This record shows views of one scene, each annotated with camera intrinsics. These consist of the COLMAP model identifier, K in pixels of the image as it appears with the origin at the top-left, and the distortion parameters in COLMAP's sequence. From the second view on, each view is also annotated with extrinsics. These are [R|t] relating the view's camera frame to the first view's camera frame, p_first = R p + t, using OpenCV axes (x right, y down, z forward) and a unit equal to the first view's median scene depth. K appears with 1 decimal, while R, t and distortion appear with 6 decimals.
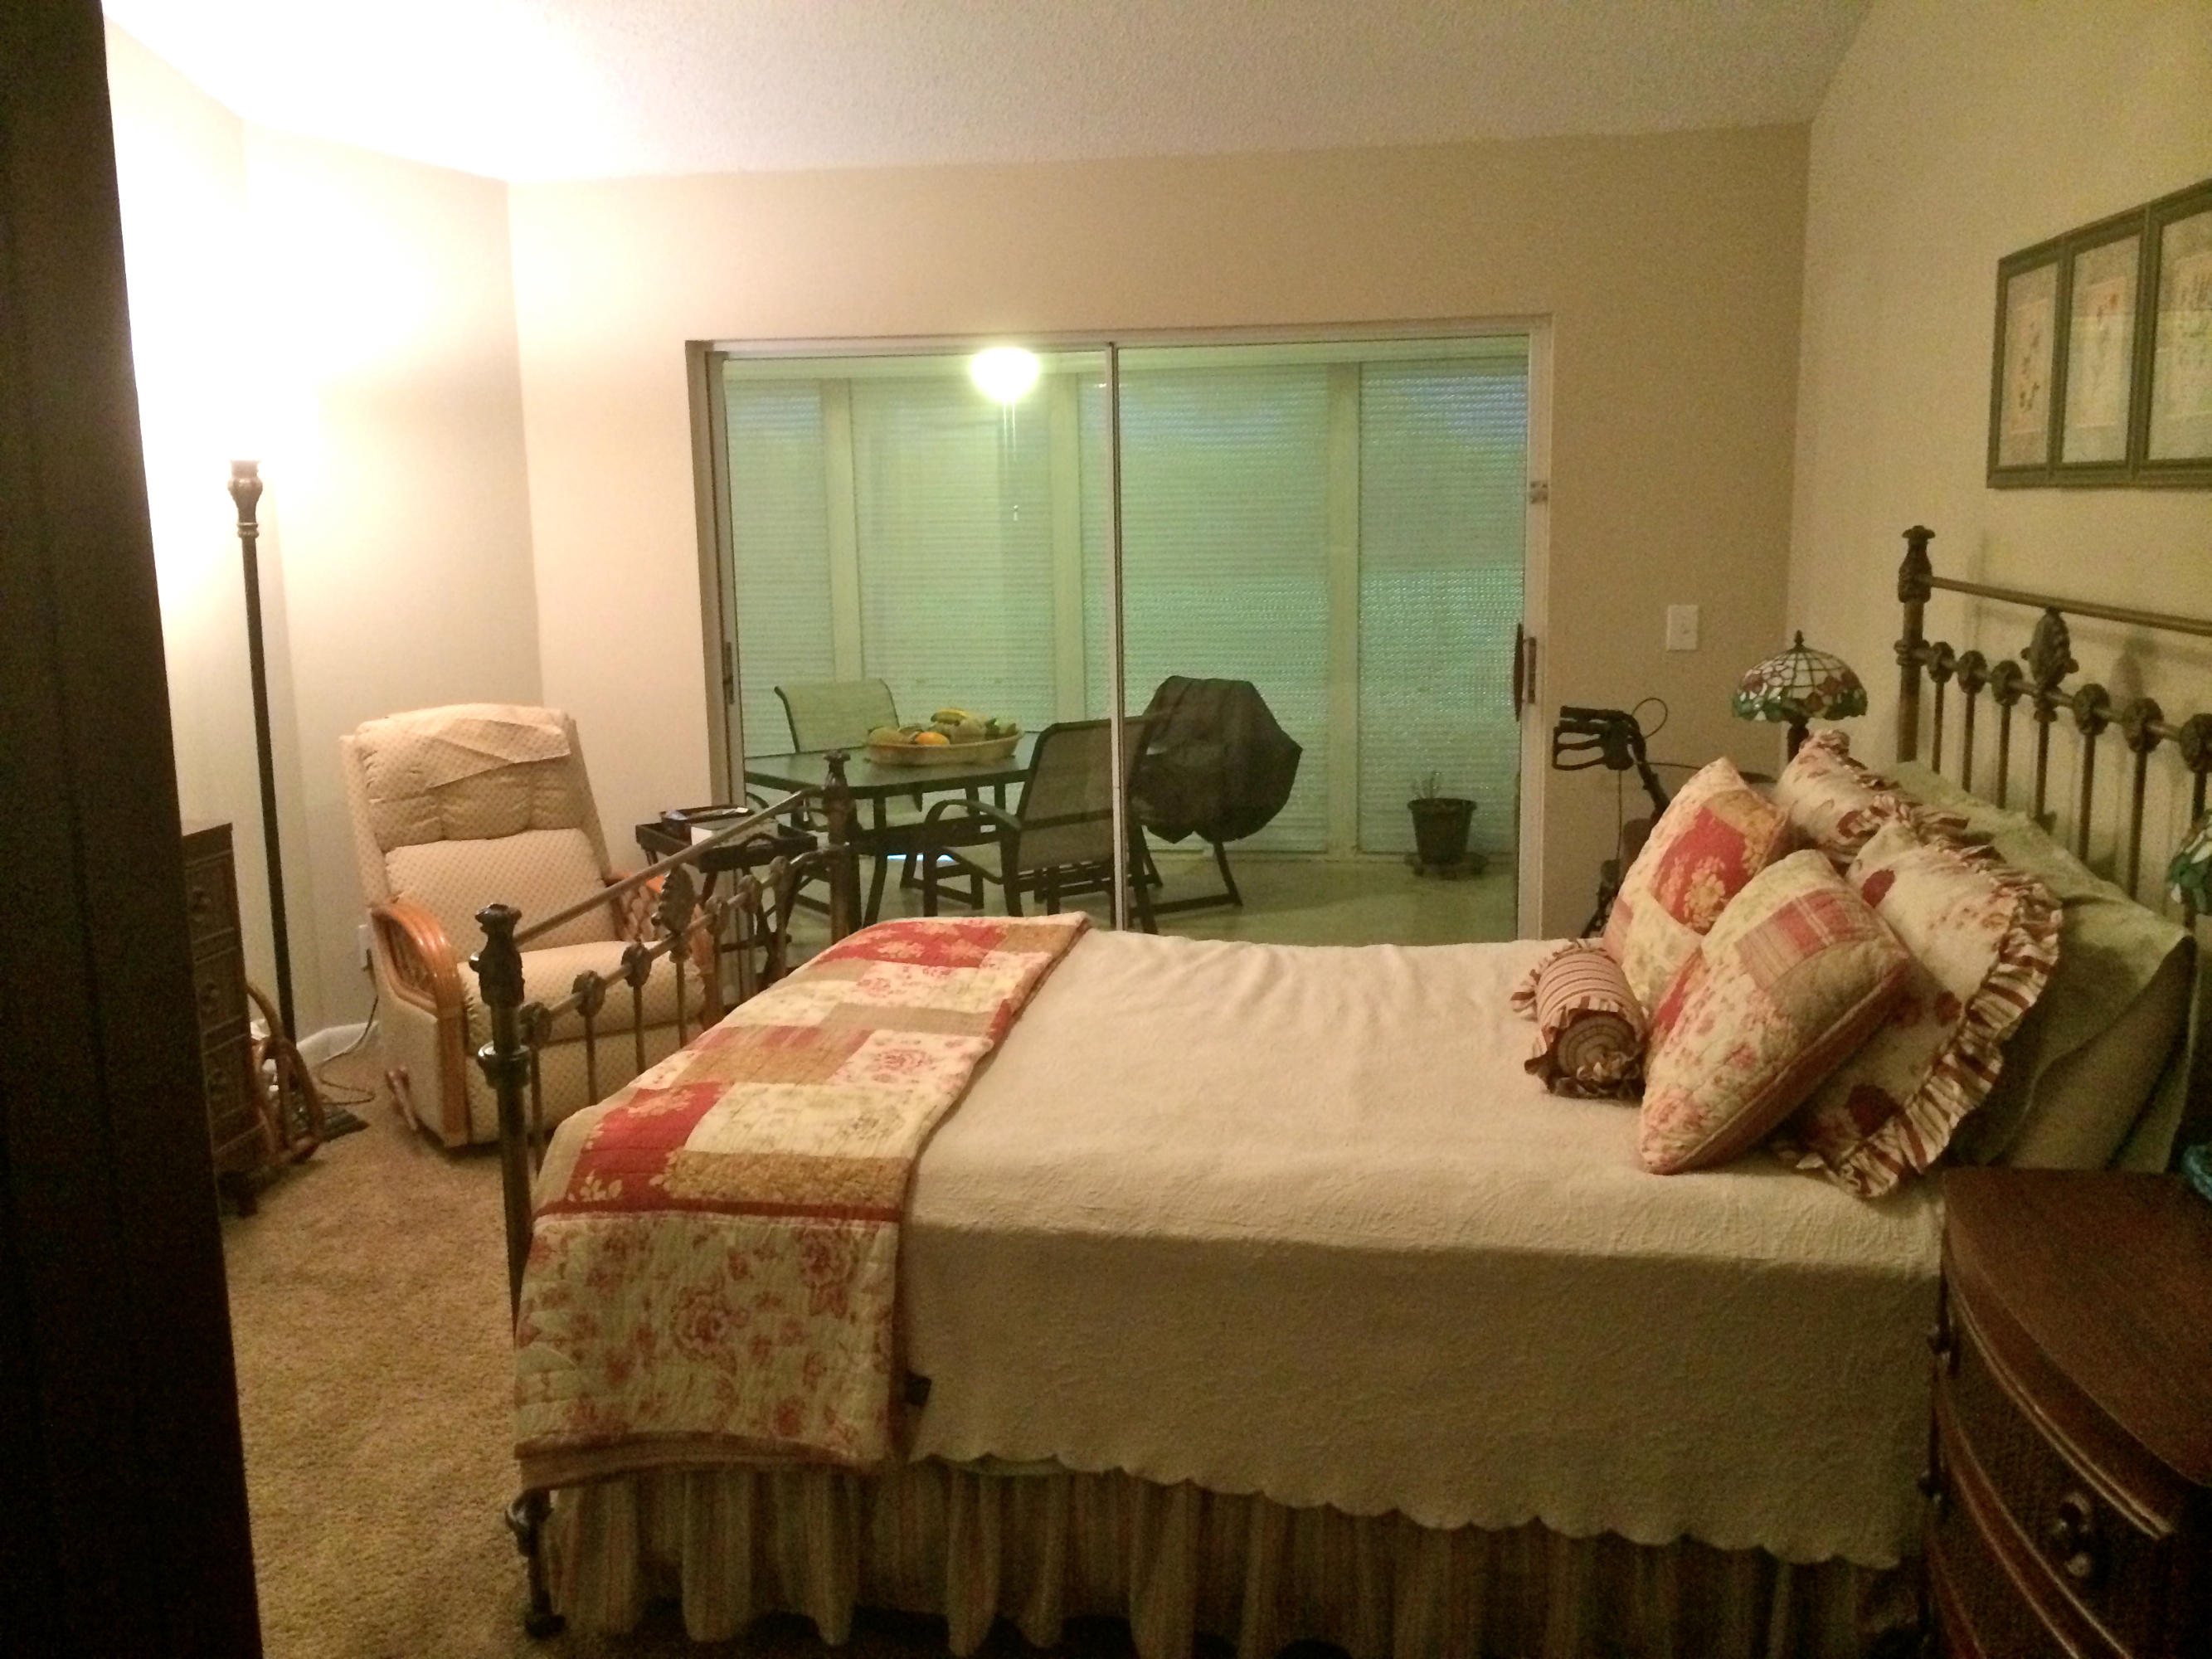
lens RADIAL K [[1933.2, 0, 1103.5], [0, 1933.2, 822.0], [0, 0, 1]] dist [0.047114, -0.050327]
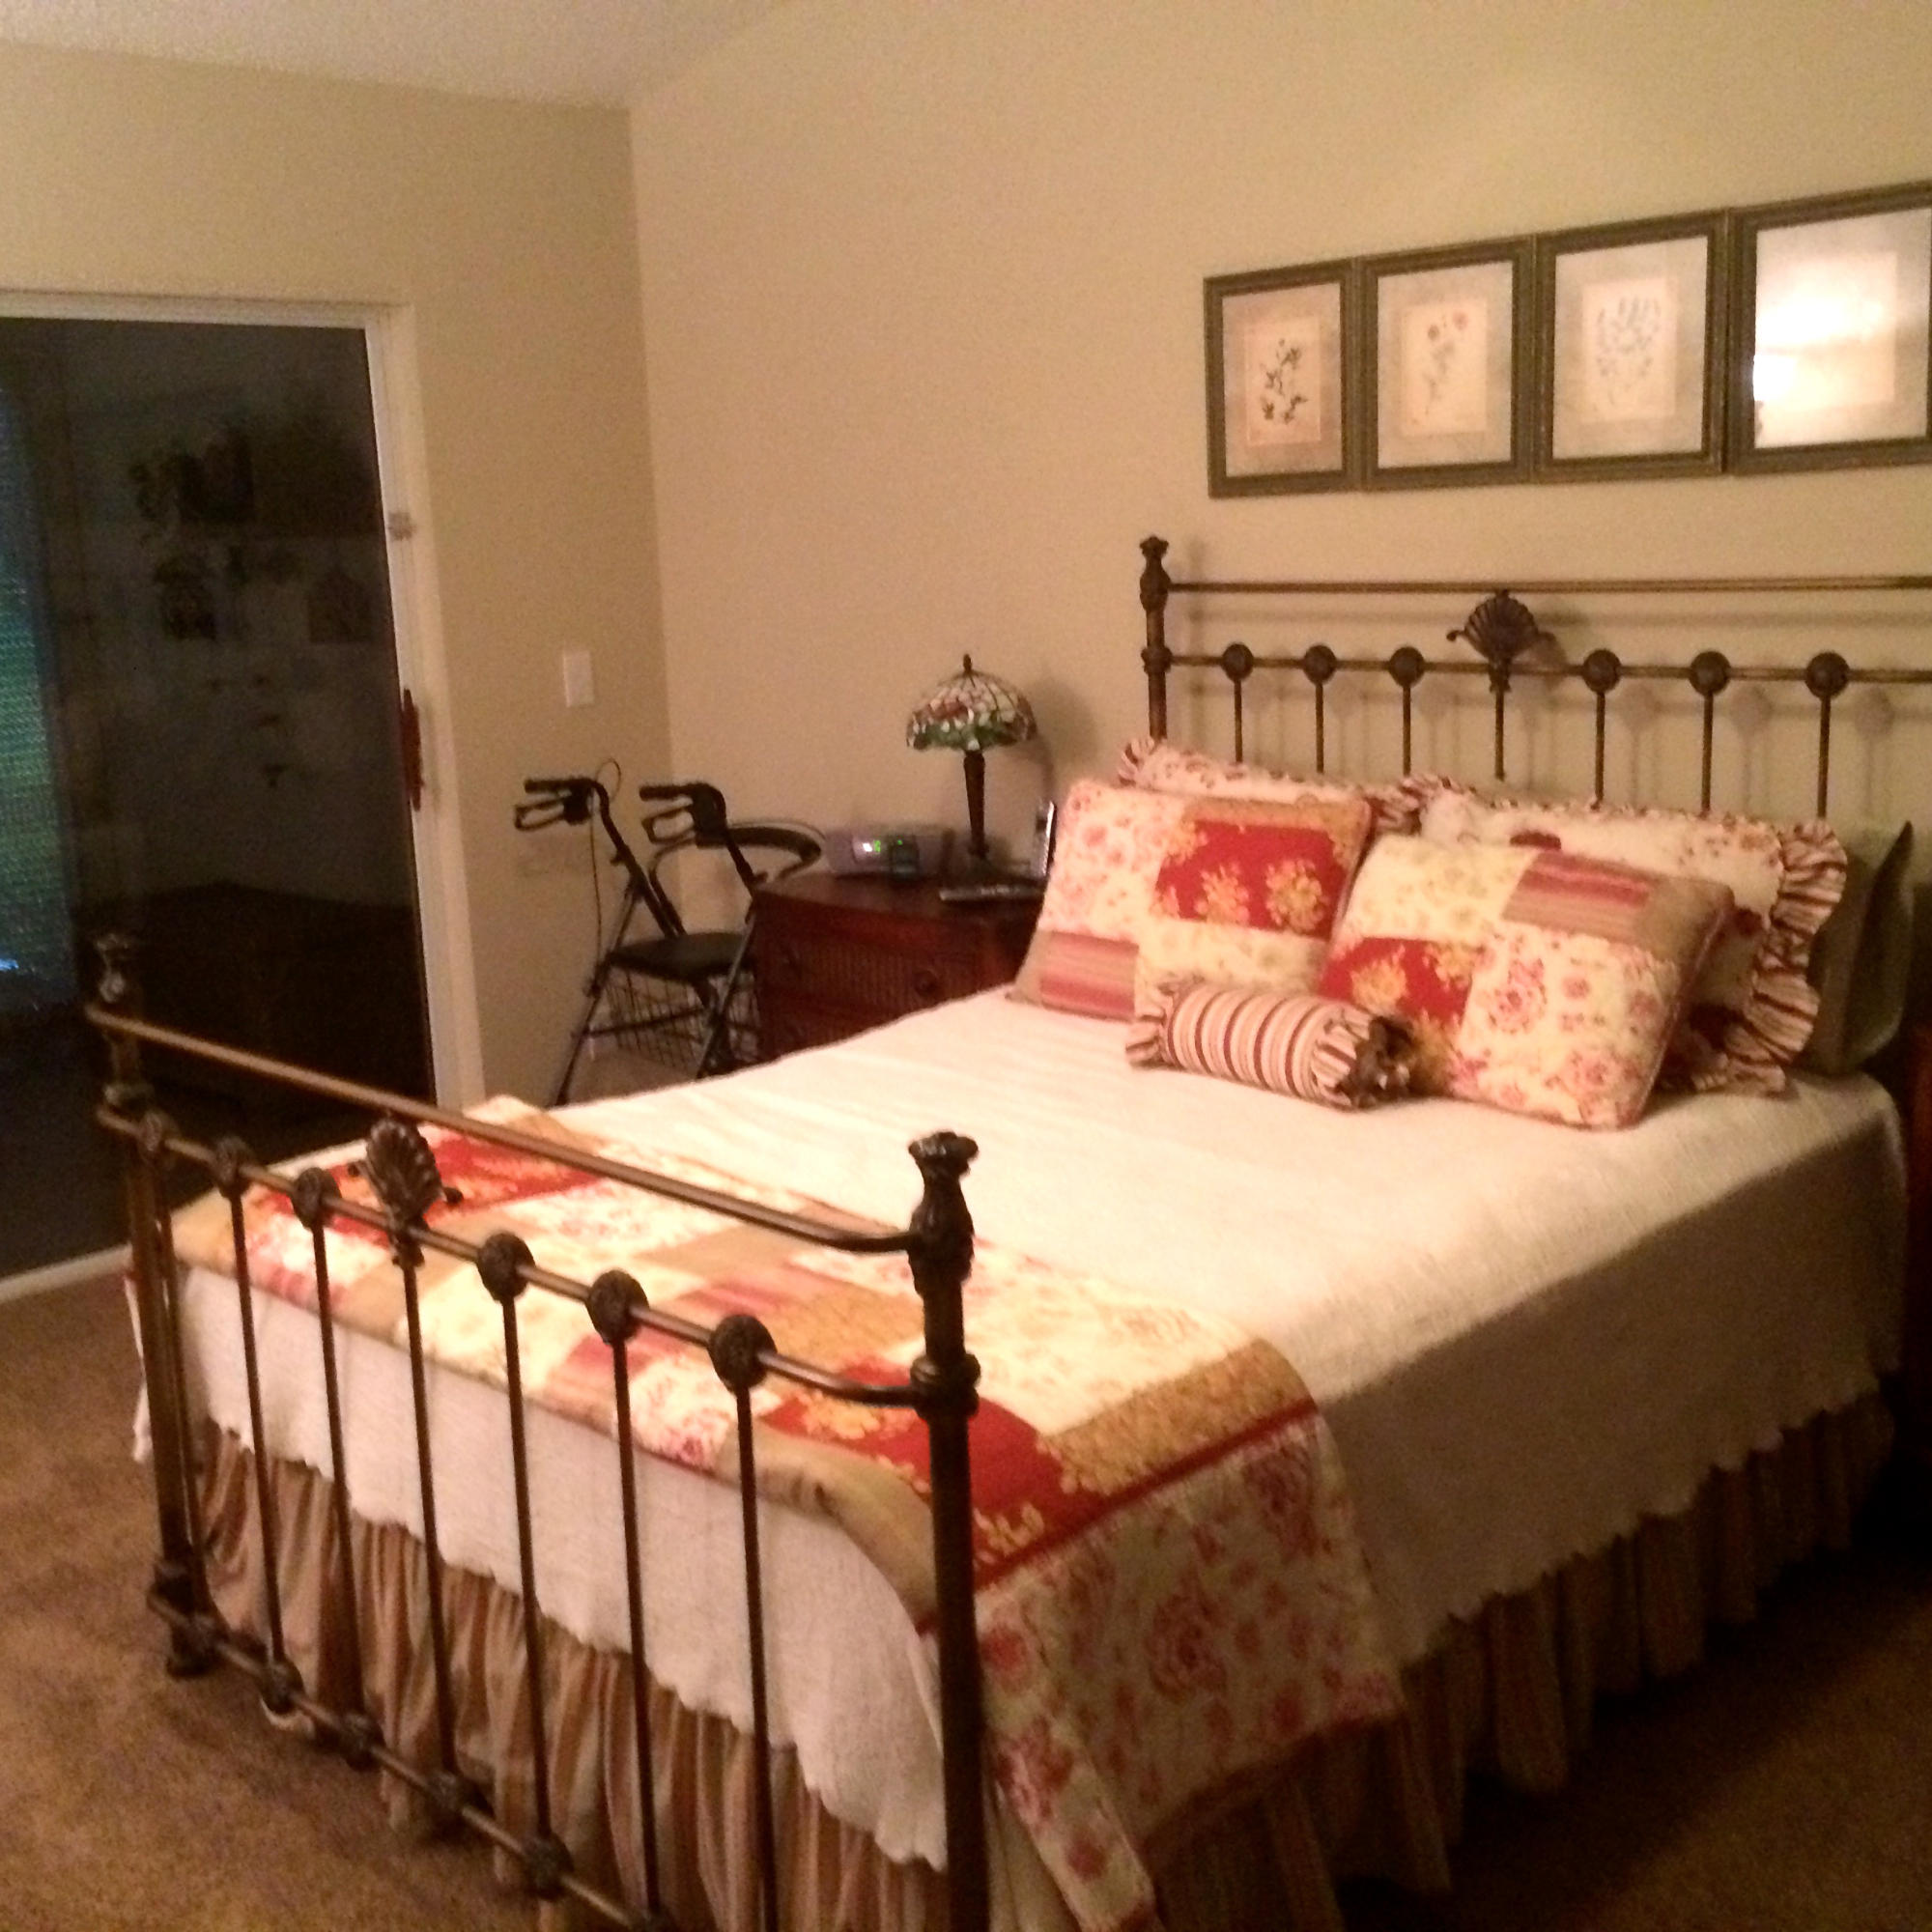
lens RADIAL K [[2229.0, 0, 965.2], [0, 2229.0, 967.1], [0, 0, 1]] dist [0.047303, 0.000000]
pose [[0.578911, -0.172574, 0.796919, -0.804833], [0.165865, 0.981836, 0.092128, -0.069659], [-0.798343, 0.078847, 0.597019, 0.514014]]
